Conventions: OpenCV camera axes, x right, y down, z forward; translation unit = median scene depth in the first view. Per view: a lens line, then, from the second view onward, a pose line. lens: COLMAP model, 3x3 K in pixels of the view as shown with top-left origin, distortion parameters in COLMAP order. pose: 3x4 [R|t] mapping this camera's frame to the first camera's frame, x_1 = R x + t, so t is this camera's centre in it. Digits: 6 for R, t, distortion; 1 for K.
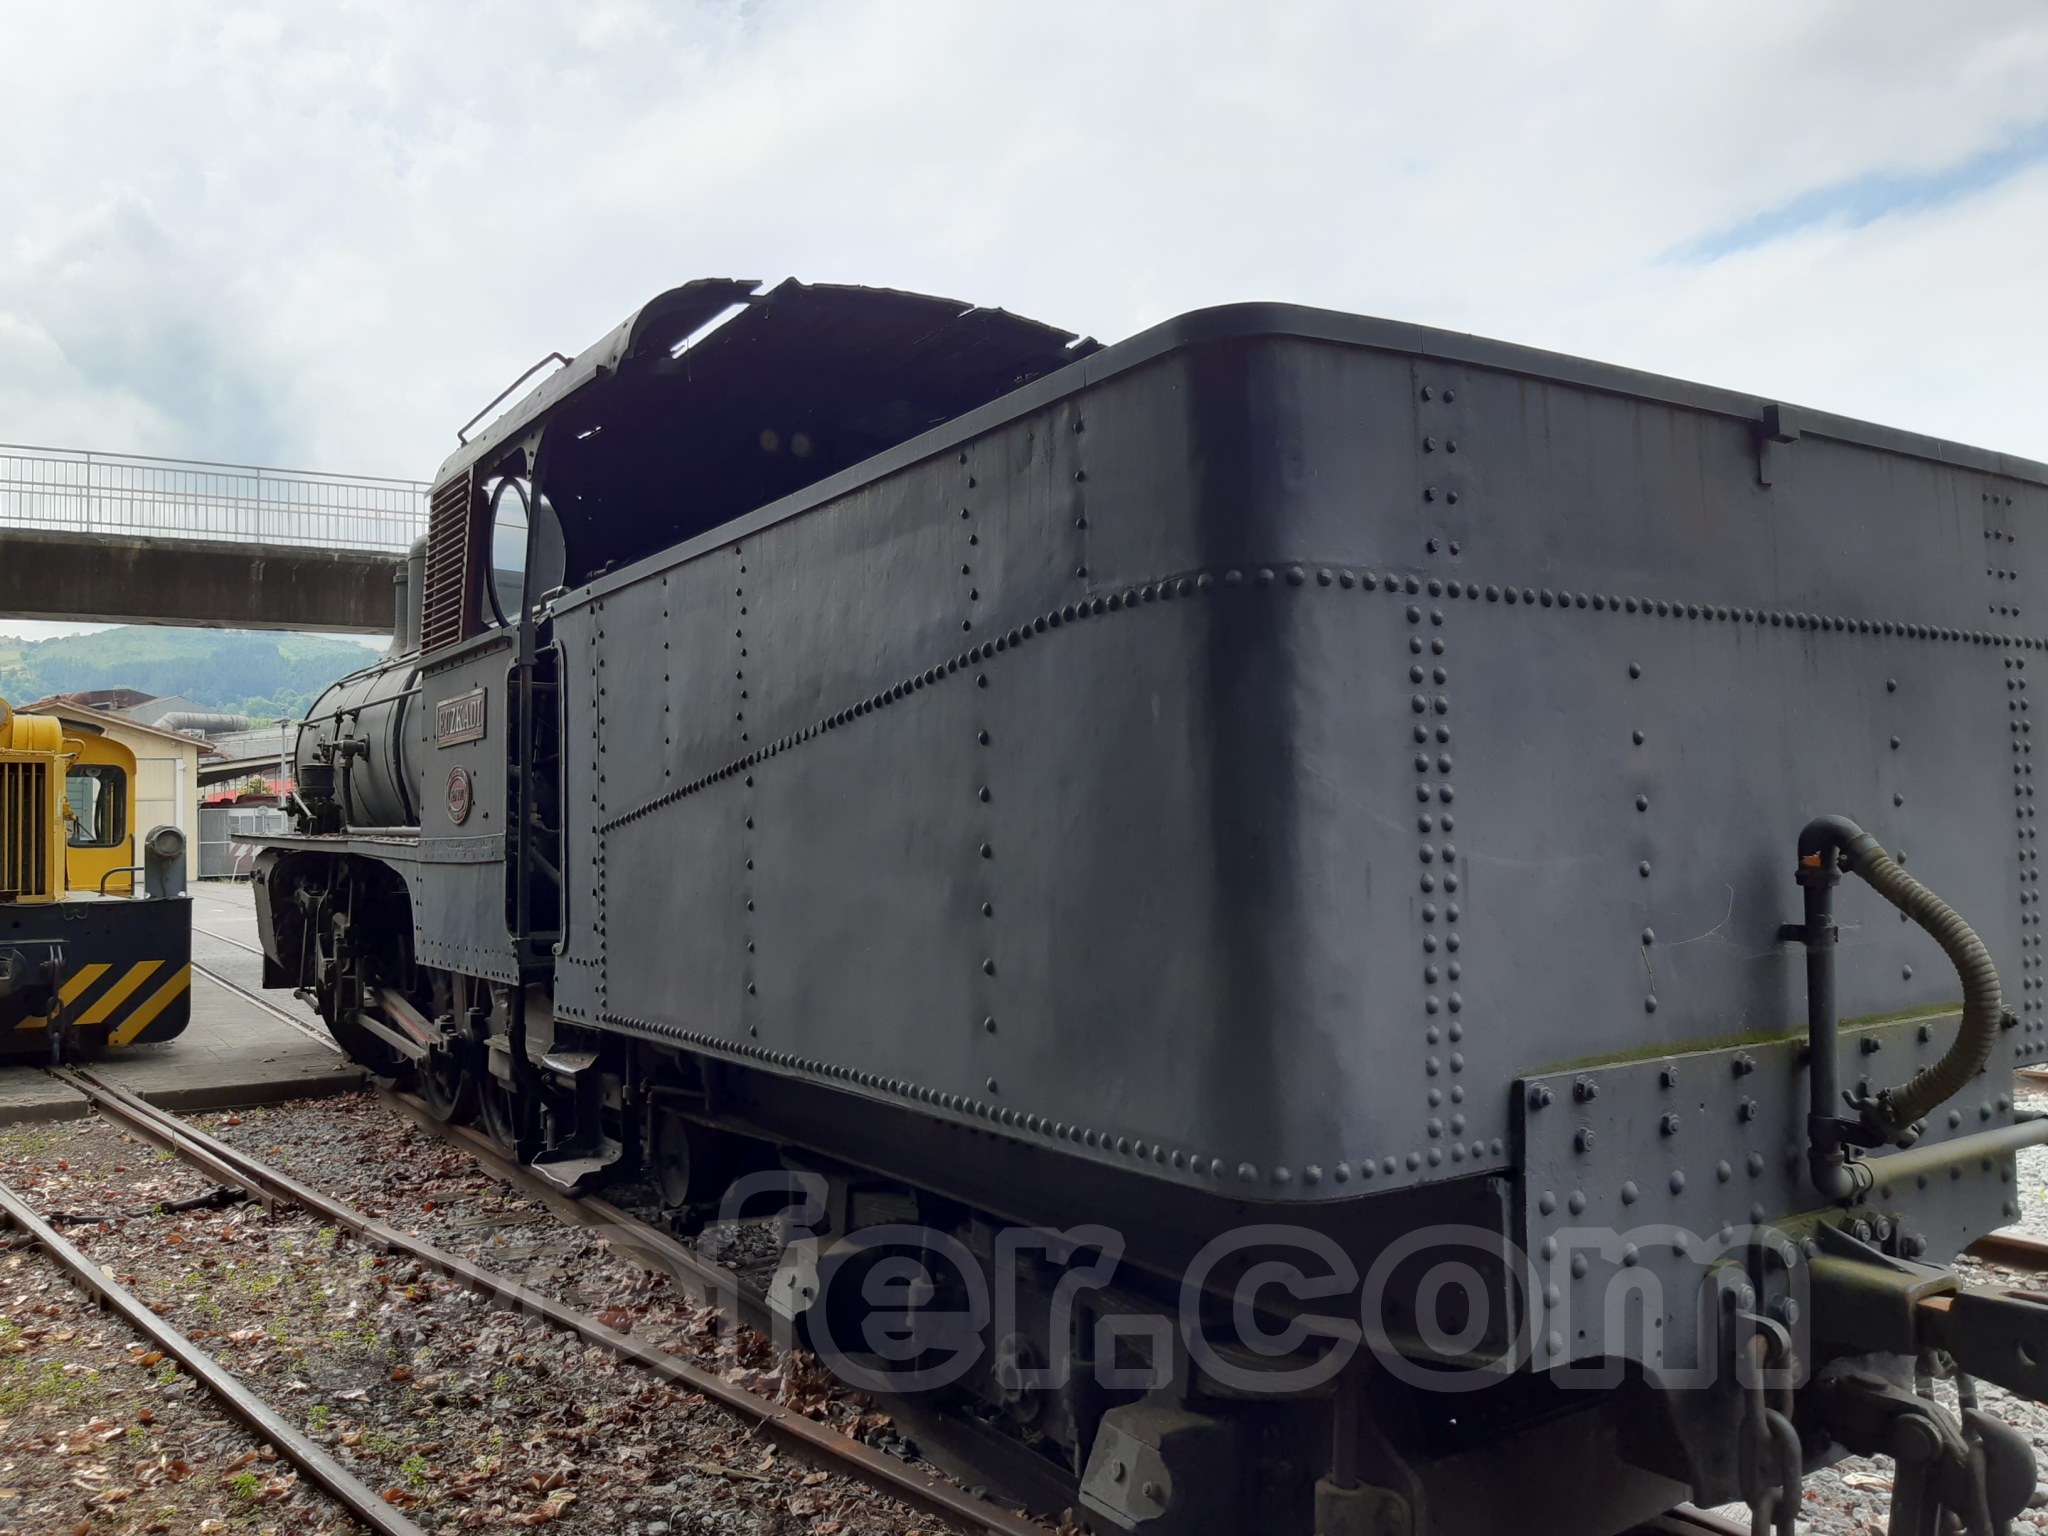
lens RADIAL K [[1571.7, 0, 1024.0], [0, 1571.7, 768.0], [0, 0, 1]] dist [0.093267, -0.157874]
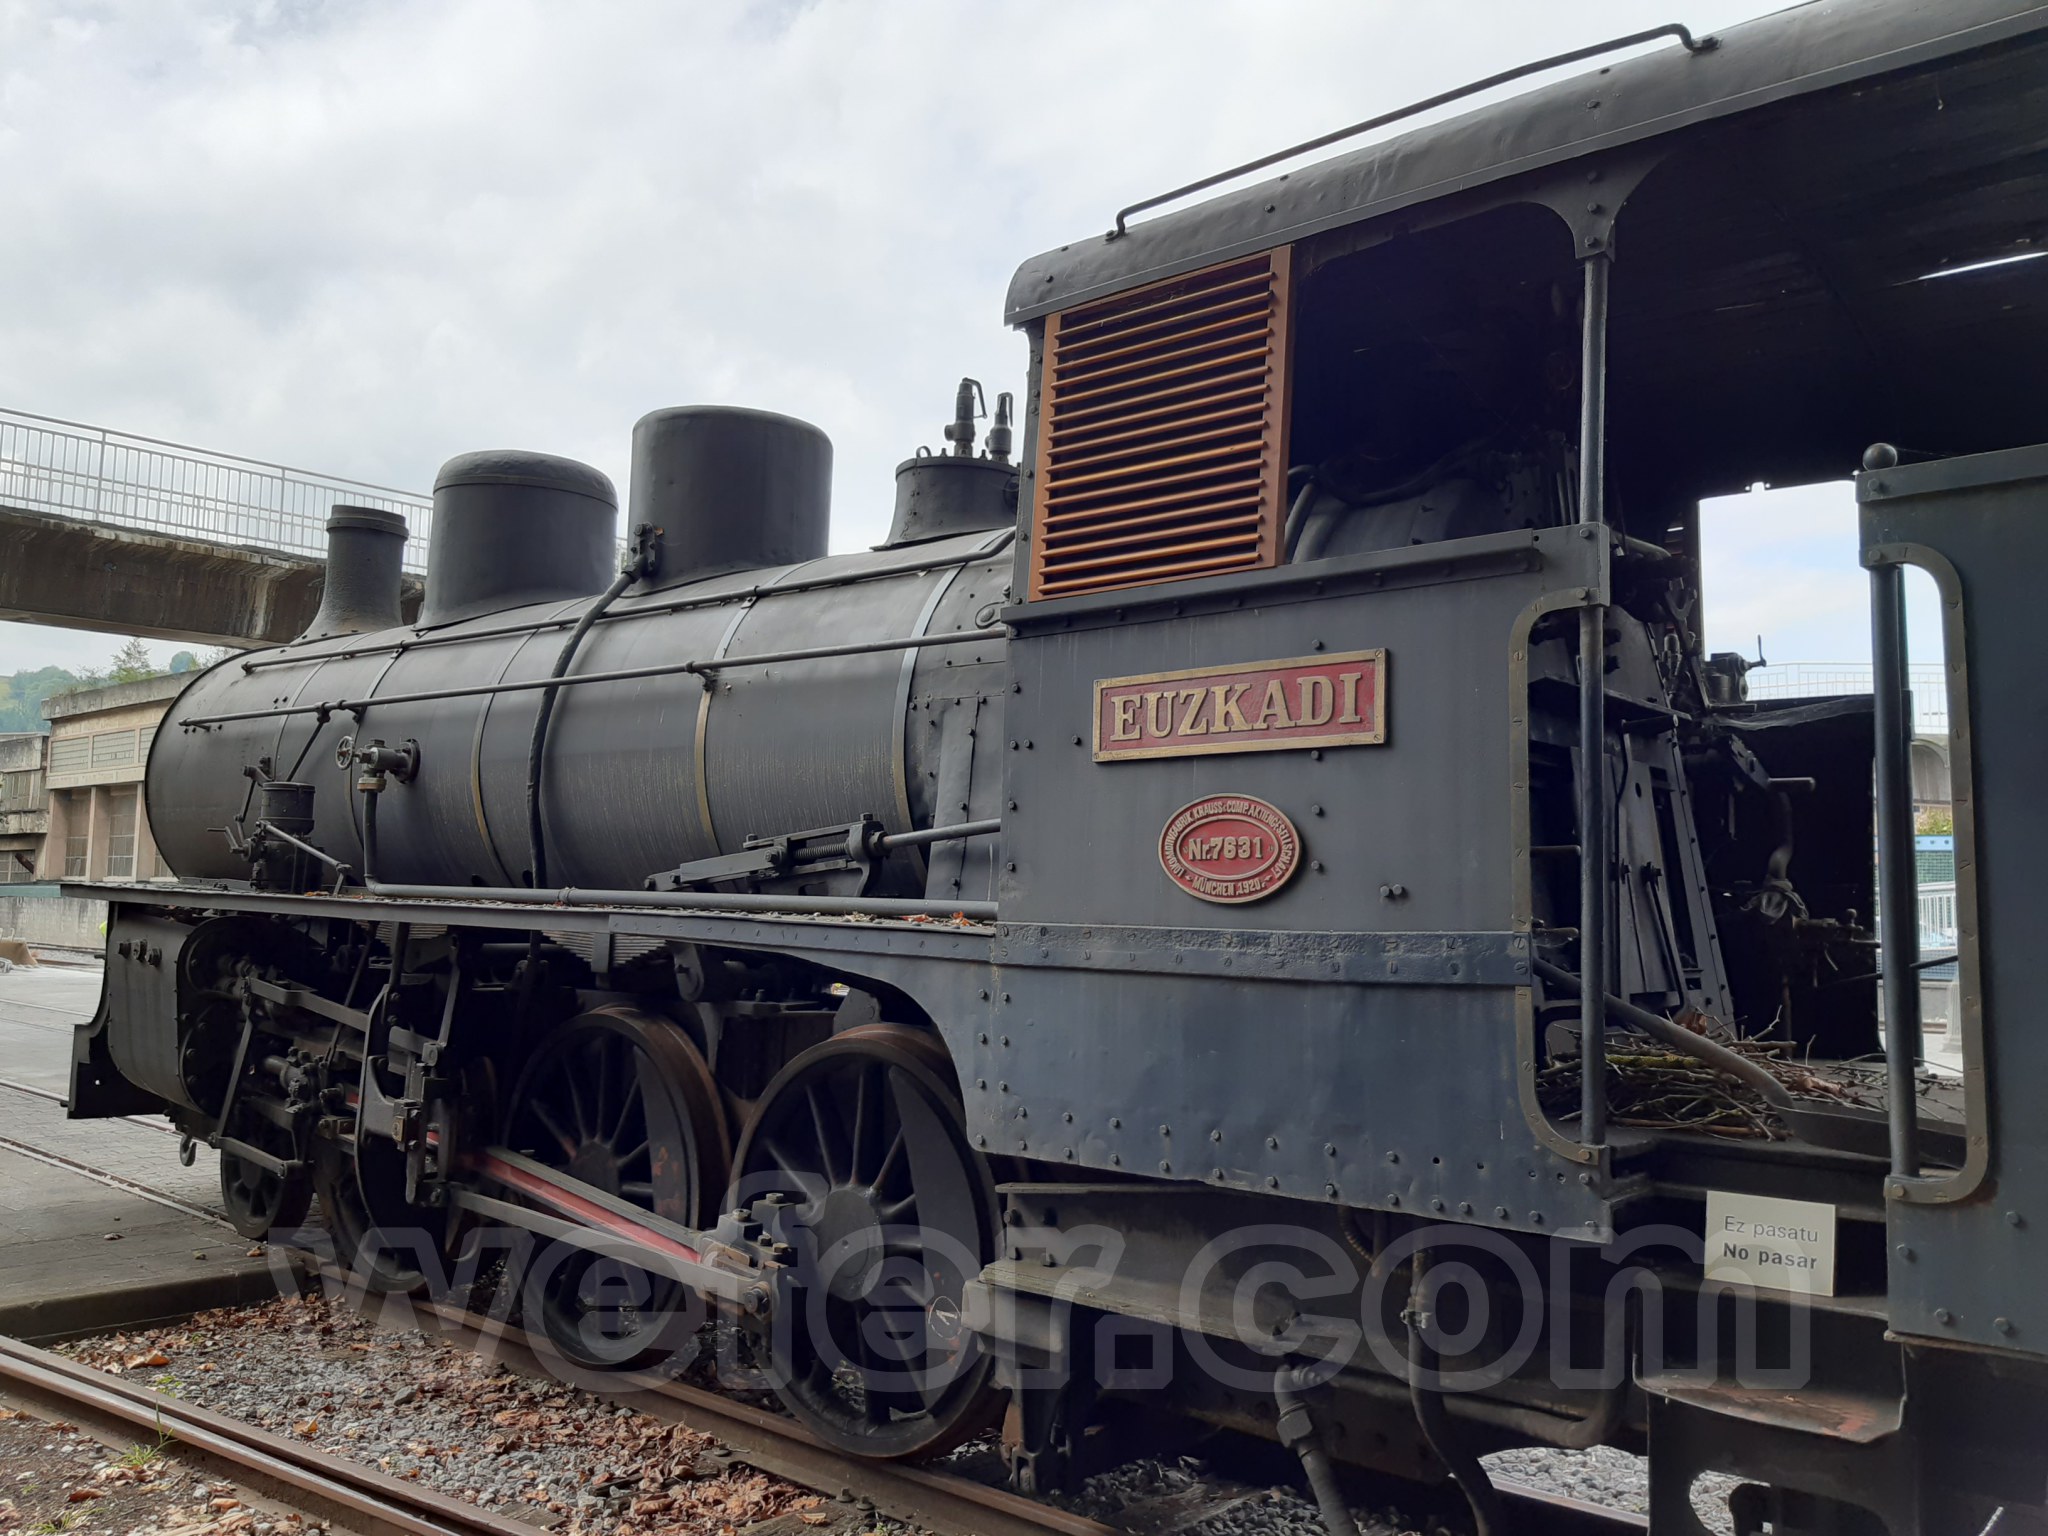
lens RADIAL K [[1571.7, 0, 1024.0], [0, 1571.7, 768.0], [0, 0, 1]] dist [0.093267, -0.157874]
pose [[0.958571, 0.049066, 0.280597, -0.341061], [-0.036559, 0.998098, -0.049640, 0.011982], [-0.282499, 0.037325, 0.958541, 0.295807]]
